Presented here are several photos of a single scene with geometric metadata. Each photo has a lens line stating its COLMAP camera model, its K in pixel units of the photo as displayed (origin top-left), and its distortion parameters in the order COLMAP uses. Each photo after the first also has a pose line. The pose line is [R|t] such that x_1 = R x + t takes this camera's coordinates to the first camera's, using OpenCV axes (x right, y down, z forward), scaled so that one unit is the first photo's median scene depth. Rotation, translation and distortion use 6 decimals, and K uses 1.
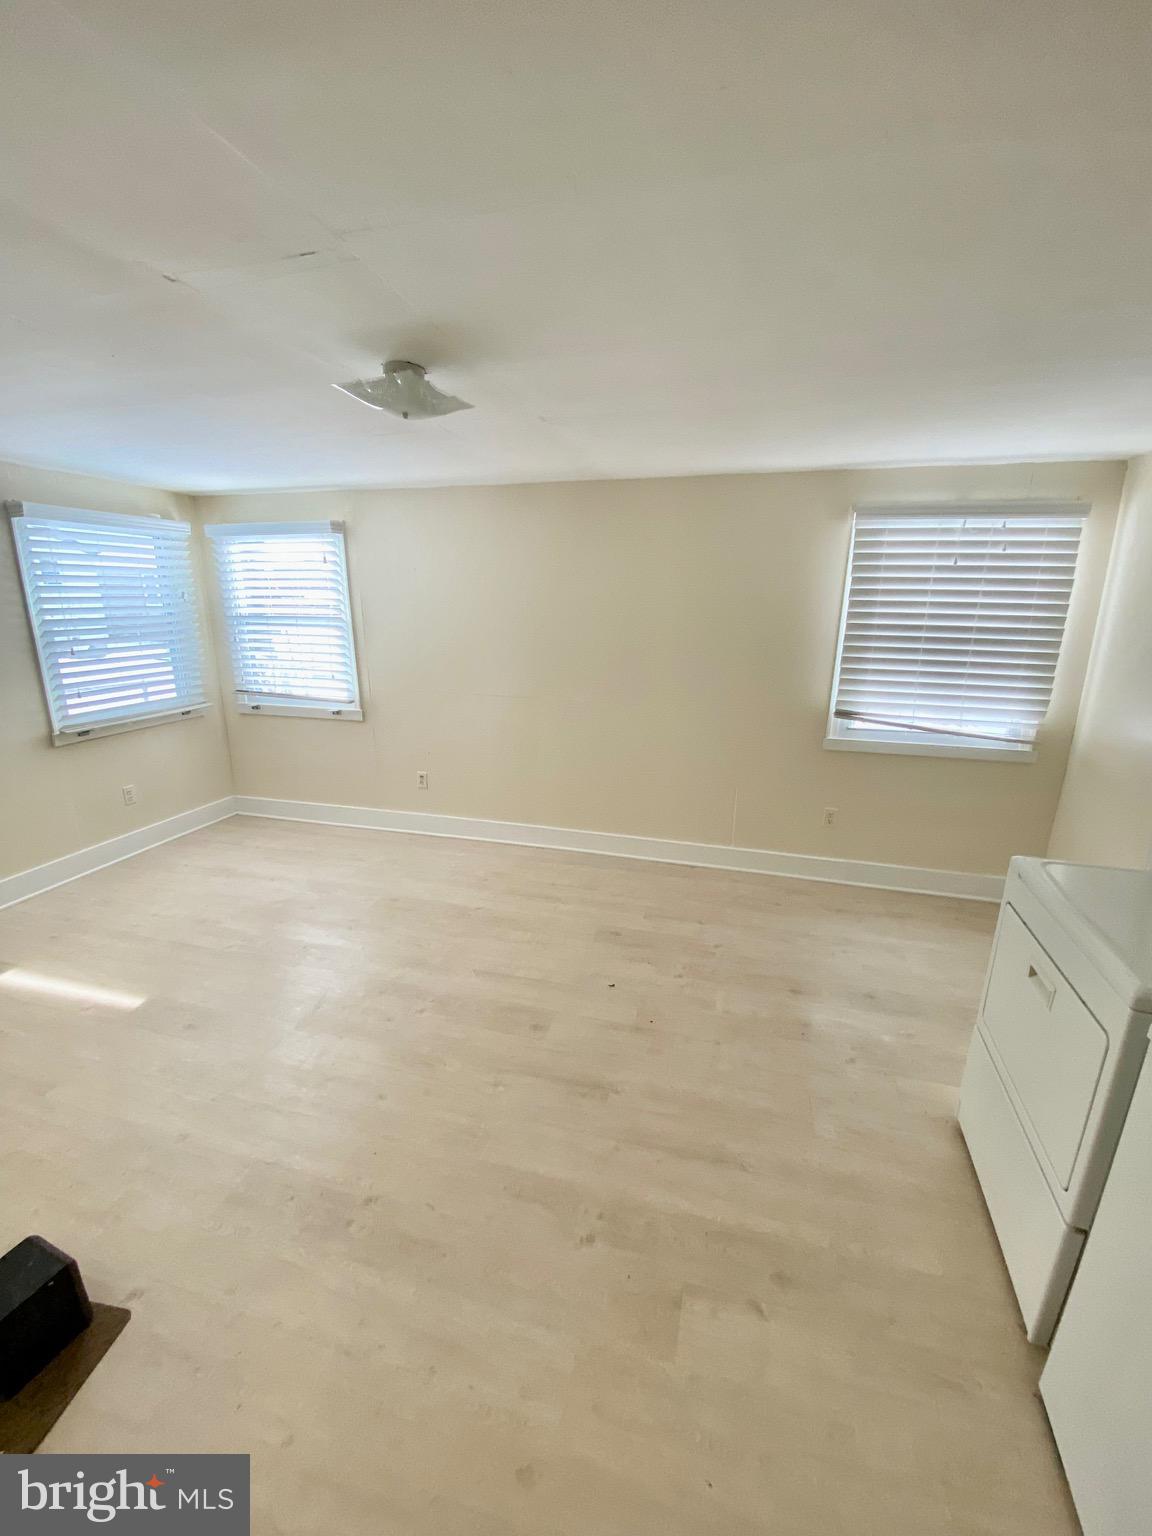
lens RADIAL K [[618.5, 0, 576.0], [0, 618.5, 768.0], [0, 0, 1]] dist [0.031710, -0.029072]
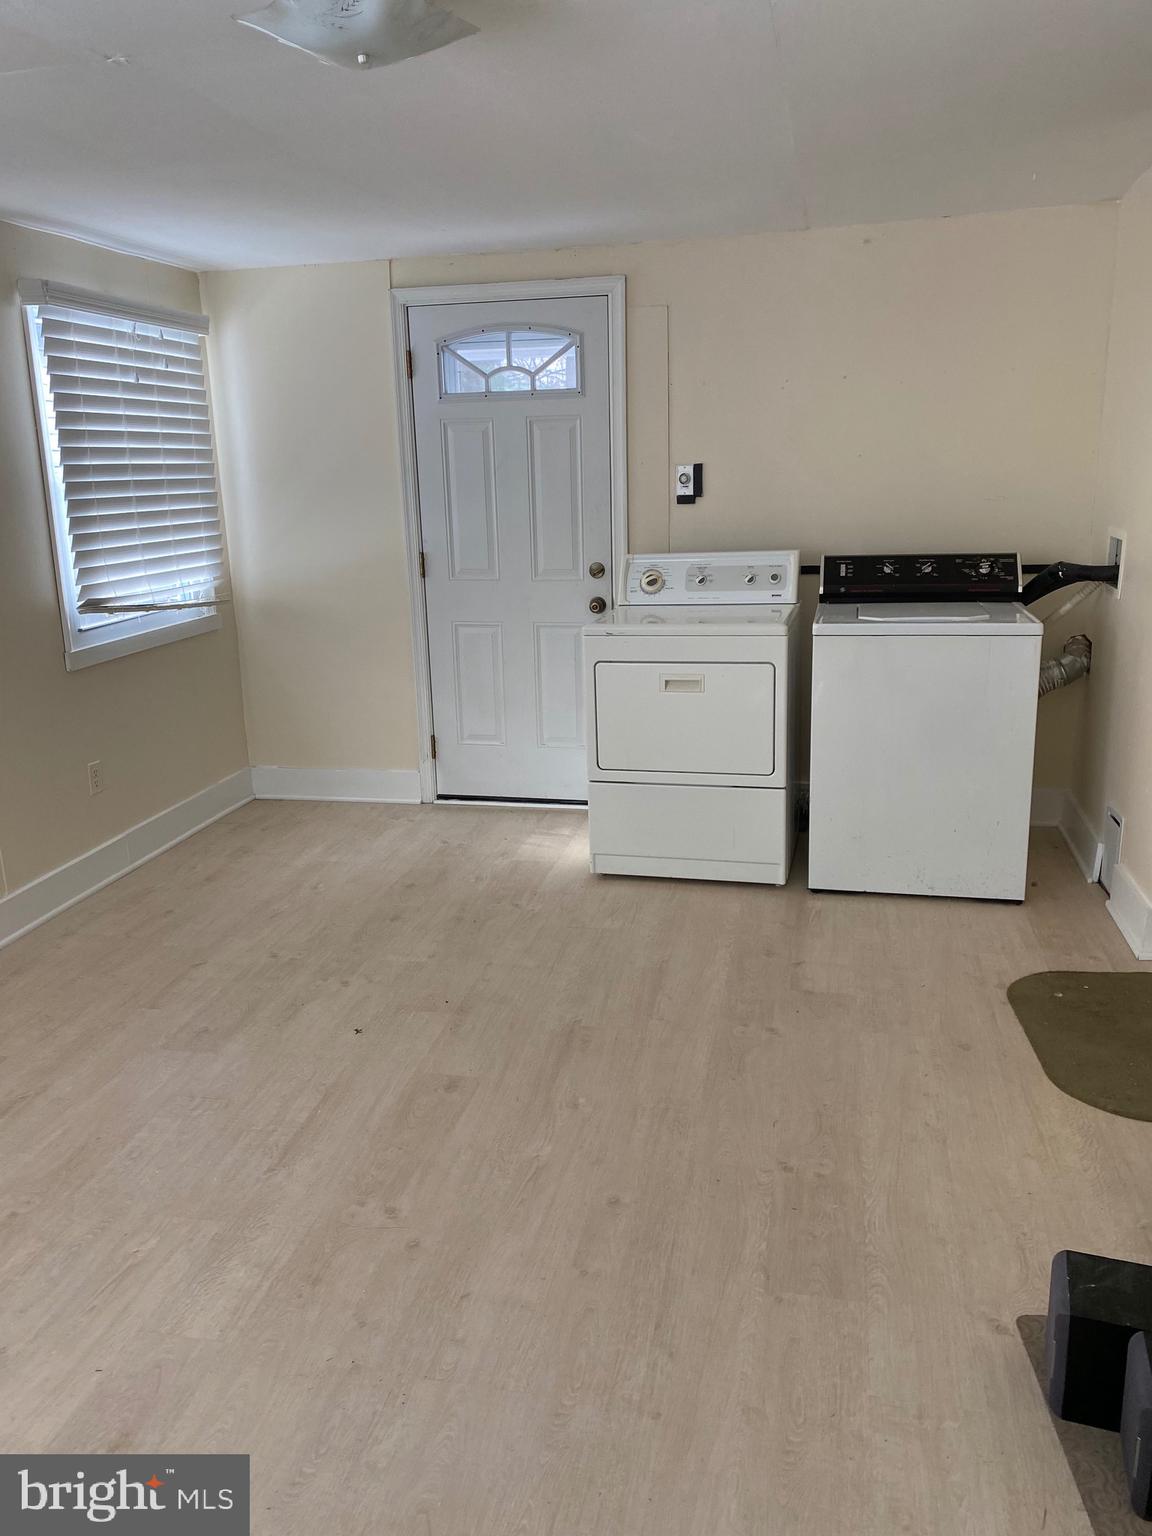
lens RADIAL K [[1165.5, 0, 579.9], [0, 1165.5, 734.8], [0, 0, 1]] dist [0.097191, -0.171045]
pose [[-0.056880, -0.239512, 0.969226, -1.066463], [0.295445, 0.923279, 0.245497, -0.150536], [-0.953665, 0.300317, 0.018247, 0.709416]]
